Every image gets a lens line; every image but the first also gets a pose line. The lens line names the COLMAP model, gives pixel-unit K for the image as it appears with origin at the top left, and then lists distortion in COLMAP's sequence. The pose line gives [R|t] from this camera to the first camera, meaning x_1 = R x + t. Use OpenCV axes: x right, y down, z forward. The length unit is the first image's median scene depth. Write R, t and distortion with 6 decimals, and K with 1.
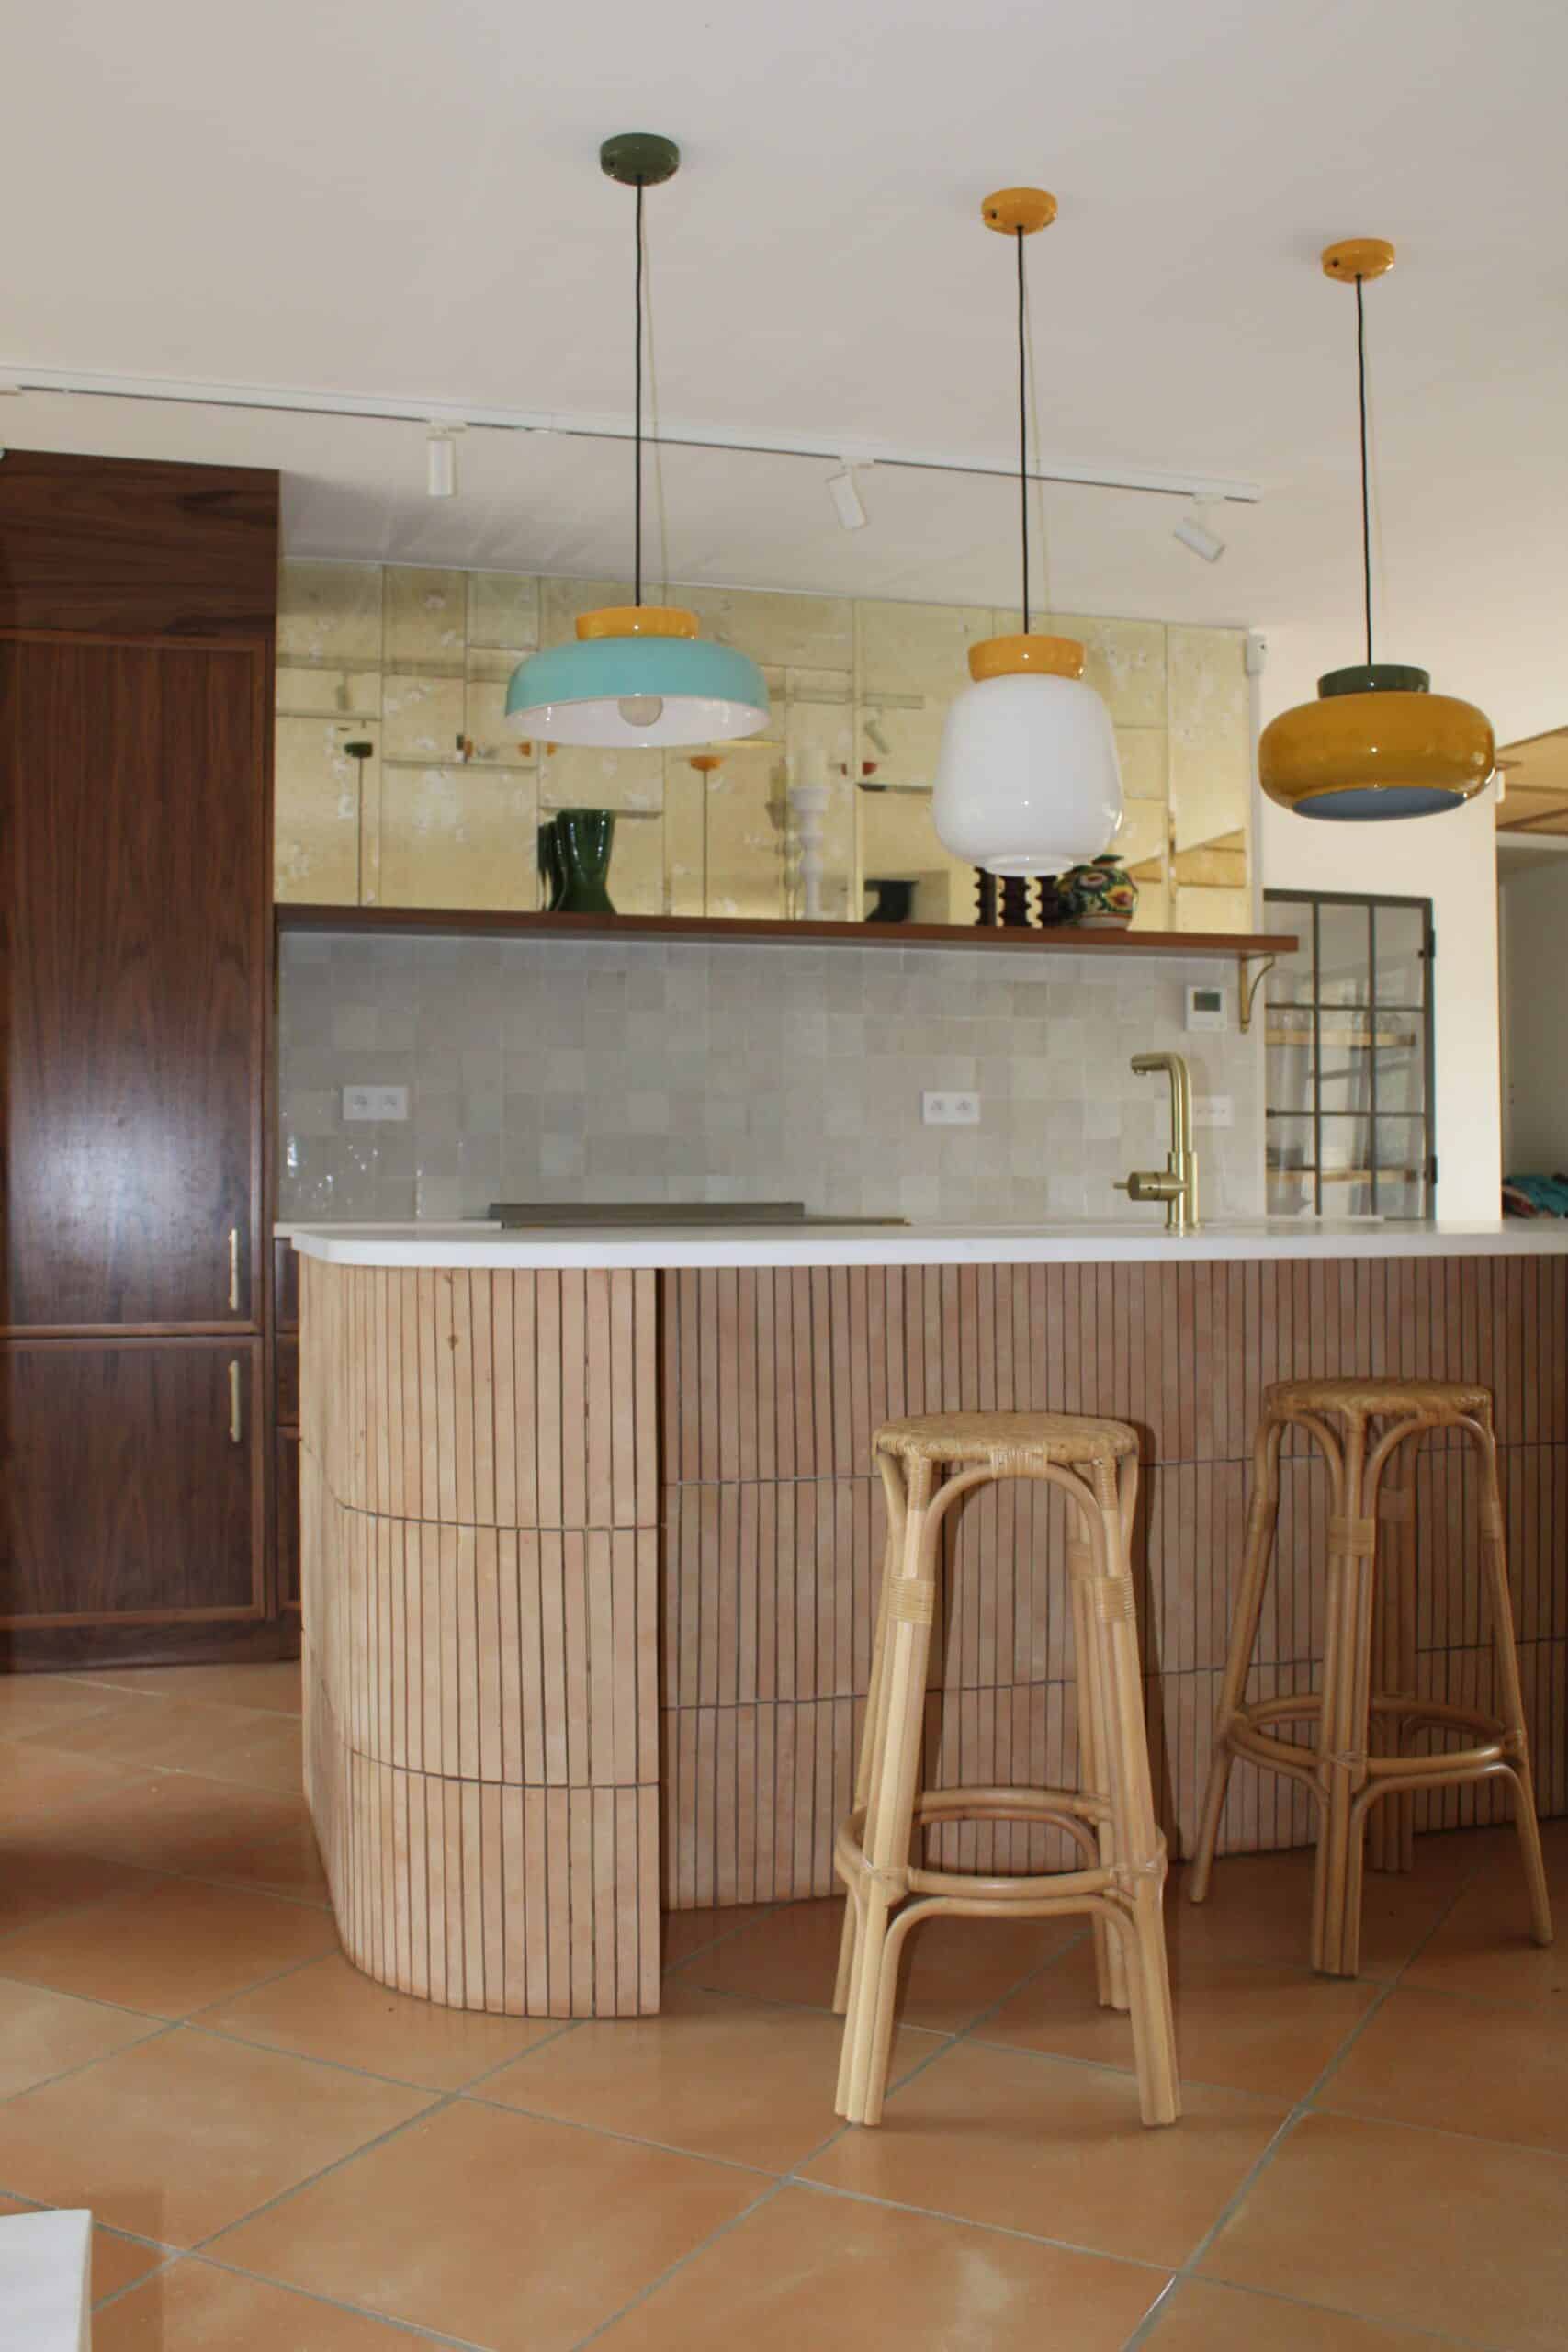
lens RADIAL K [[2127.7, 0, 784.0], [0, 2127.7, 1176.0], [0, 0, 1]] dist [-0.116007, 0.003135]
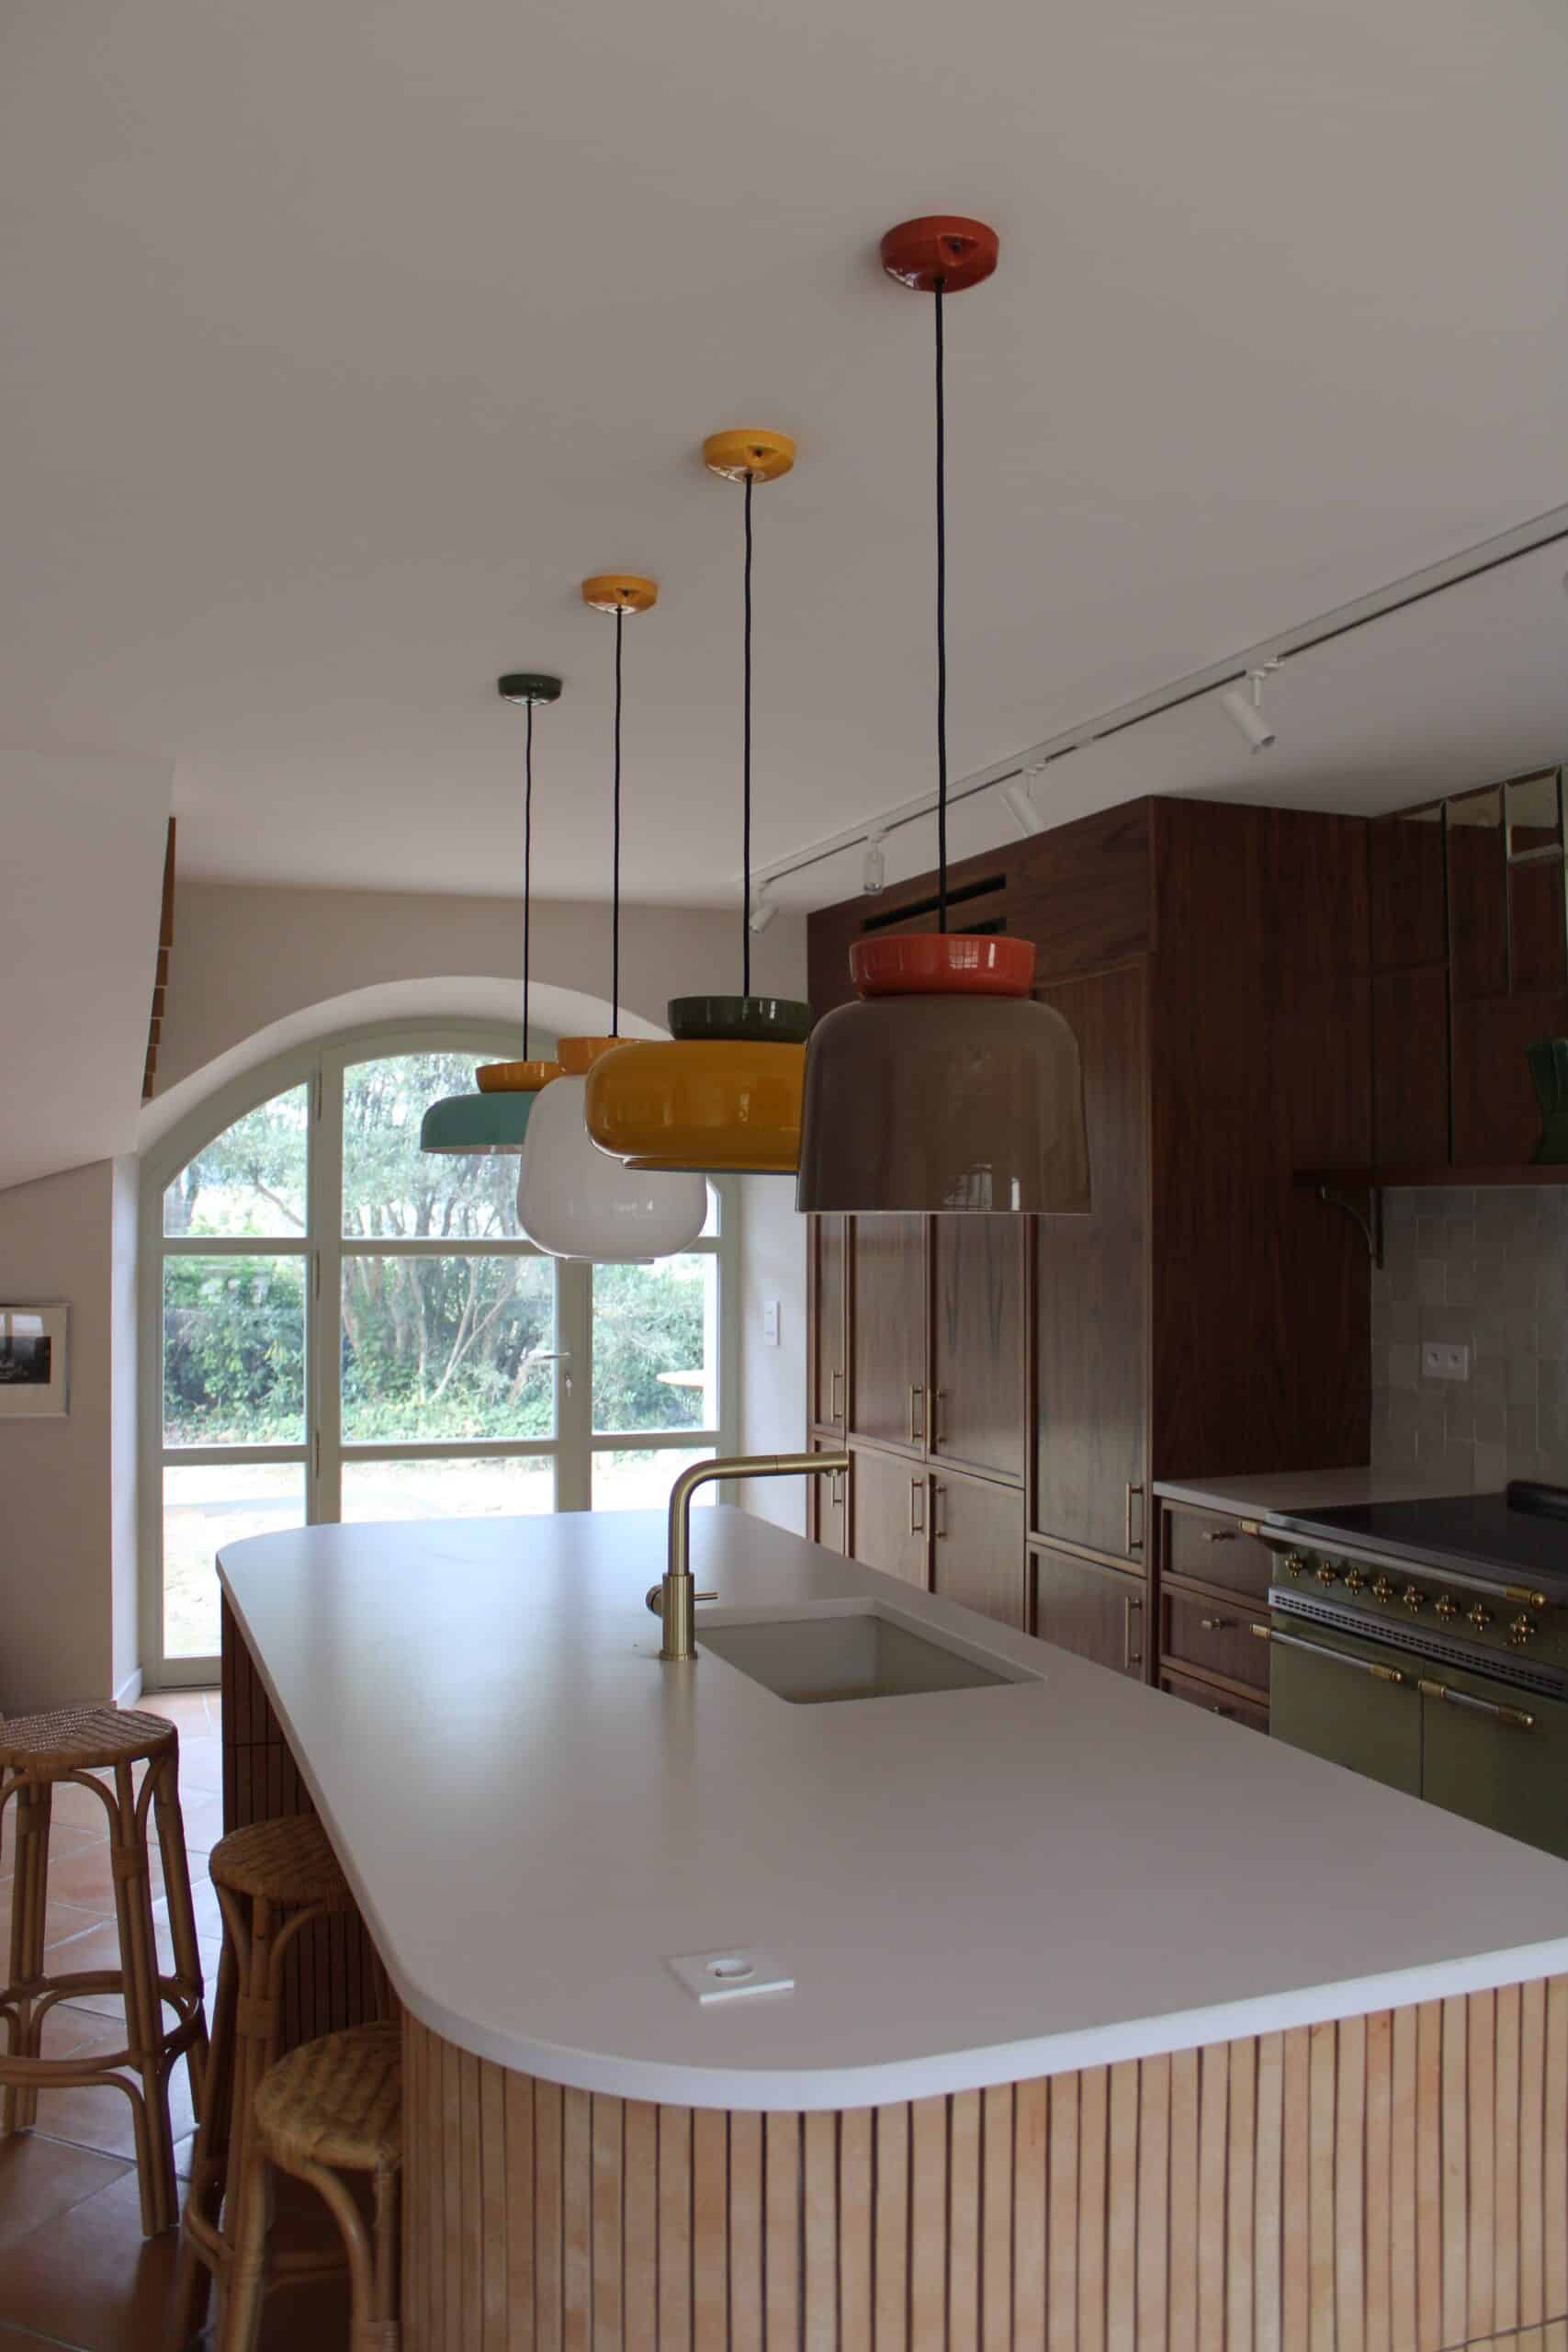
lens RADIAL K [[1930.0, 0, 773.3], [0, 1930.0, 1187.9], [0, 0, 1]] dist [-0.118141, 0.058233]
pose [[0.075496, -0.006719, -0.997123, 0.648303], [0.008188, 0.999948, -0.006118, -0.110424], [0.997112, -0.007703, 0.075547, 0.630467]]
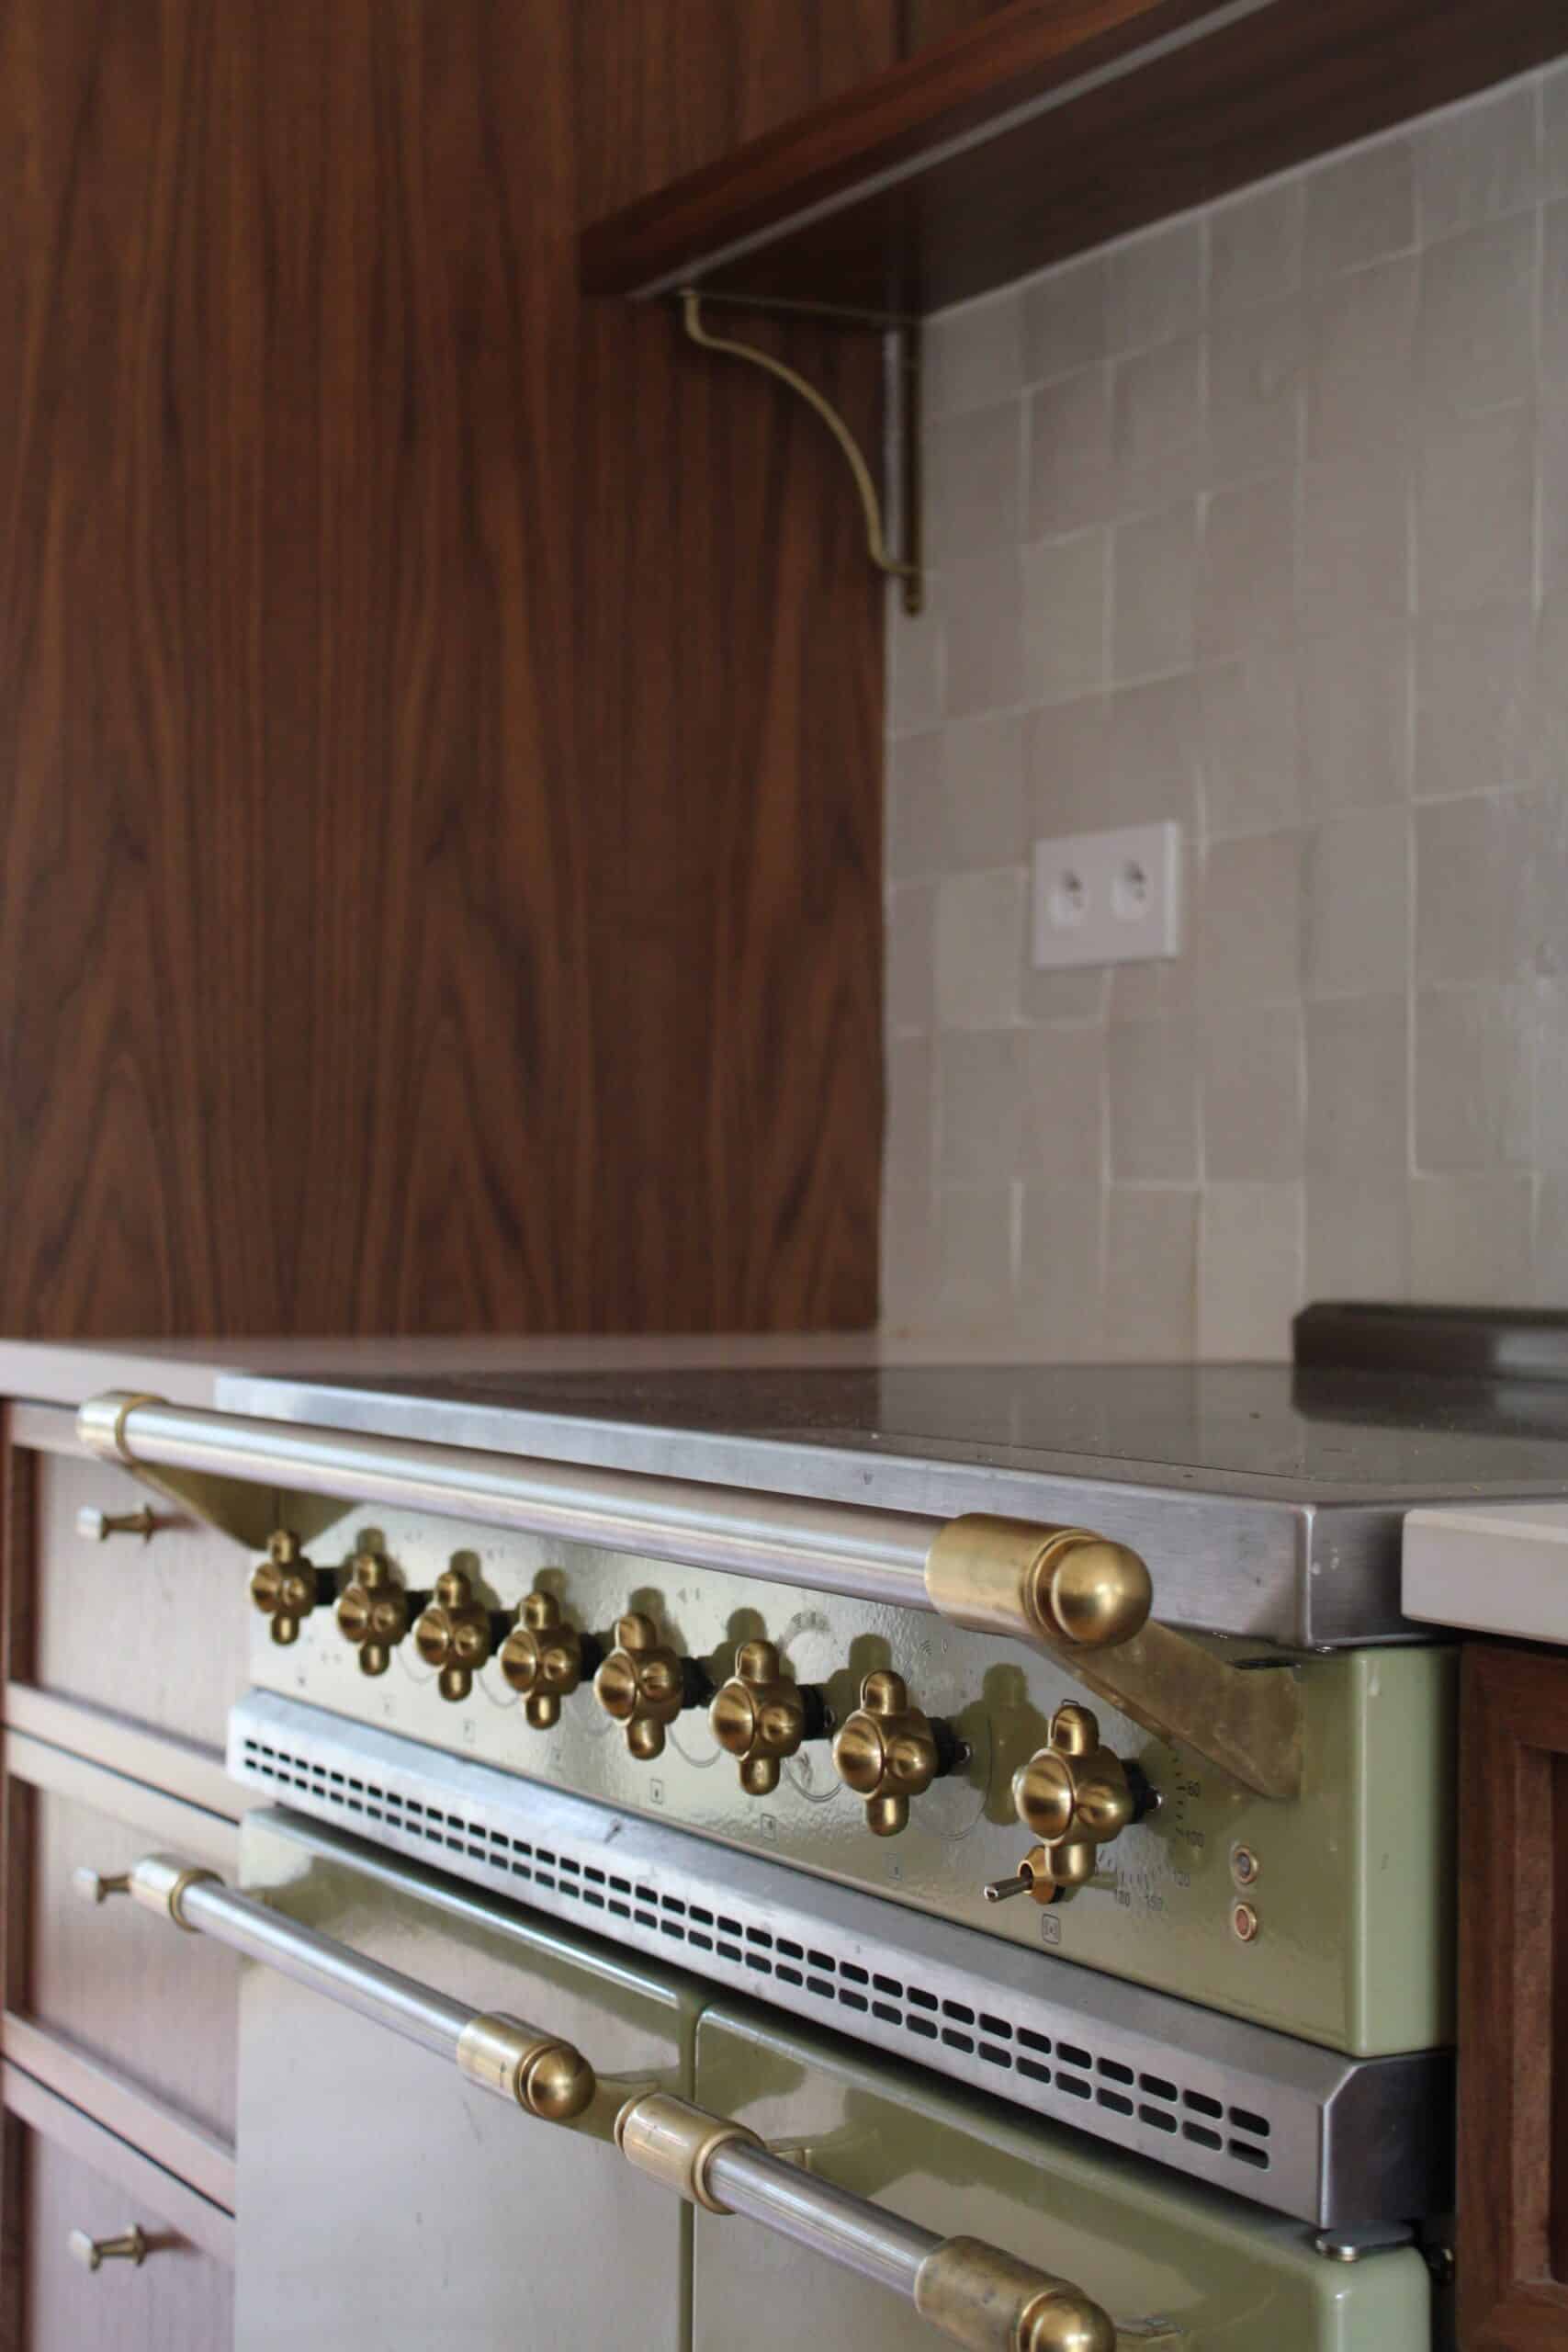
lens RADIAL K [[3685.6, 0, 784.0], [0, 3685.6, 1176.0], [0, 0, 1]] dist [0.014178, 0.005364]
pose [[0.214881, -0.001157, -0.976639, 0.235249], [0.001842, 0.999998, -0.000779, -0.000049], [0.976638, -0.001631, 0.214883, 0.866429]]
